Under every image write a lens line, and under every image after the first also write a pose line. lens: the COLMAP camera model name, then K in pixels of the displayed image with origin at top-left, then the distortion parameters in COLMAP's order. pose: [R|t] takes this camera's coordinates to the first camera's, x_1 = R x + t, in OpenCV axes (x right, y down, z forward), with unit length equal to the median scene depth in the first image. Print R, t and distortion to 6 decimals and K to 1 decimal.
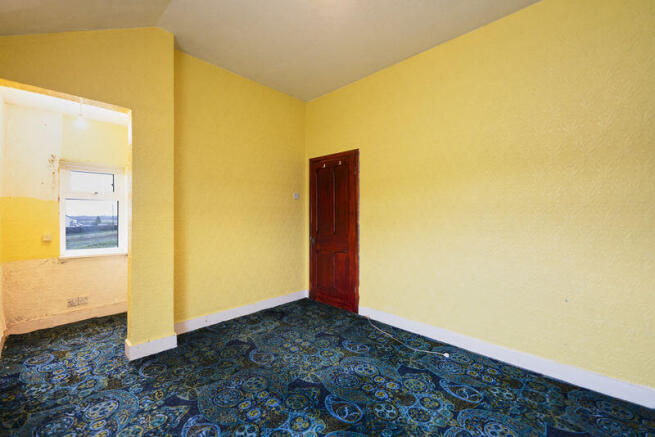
lens RADIAL K [[268.3, 0, 328.9], [0, 268.3, 204.6], [0, 0, 1]] dist [0.000357, -0.001532]
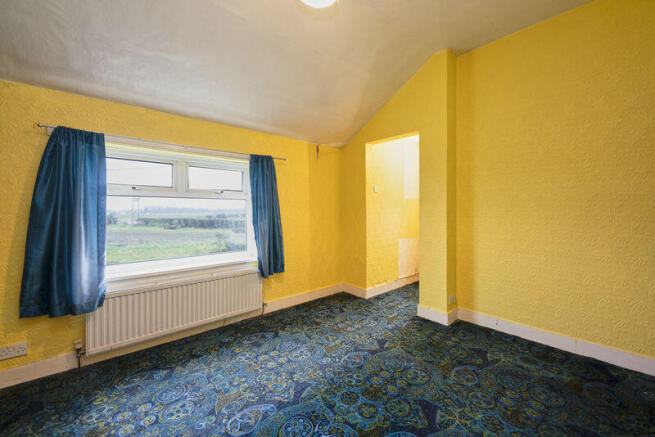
lens RADIAL K [[268.3, 0, 328.3], [0, 268.3, 211.7], [0, 0, 1]] dist [0.000357, -0.001532]
pose [[-0.078808, 0.005177, -0.996876, 0.694383], [0.038635, 0.999251, 0.002135, 0.036899], [0.996141, -0.038346, -0.078949, 0.721537]]
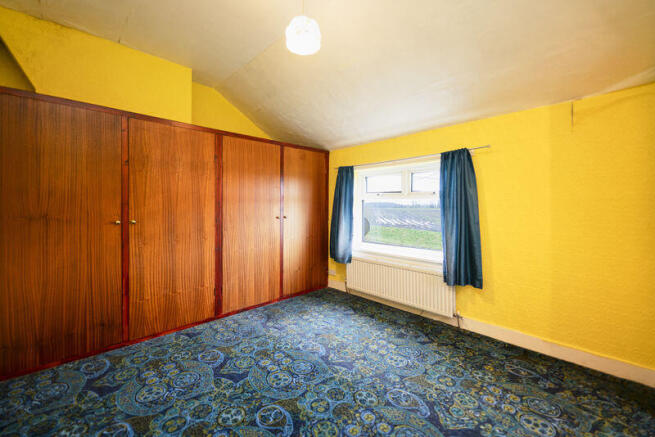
lens RADIAL K [[268.3, 0, 328.9], [0, 268.3, 216.6], [0, 0, 1]] dist [0.000357, -0.001532]
pose [[-0.999375, -0.007019, 0.034641, -0.130317], [-0.006820, 0.999960, 0.005865, 0.039535], [-0.034681, 0.005625, -0.999383, 1.554294]]
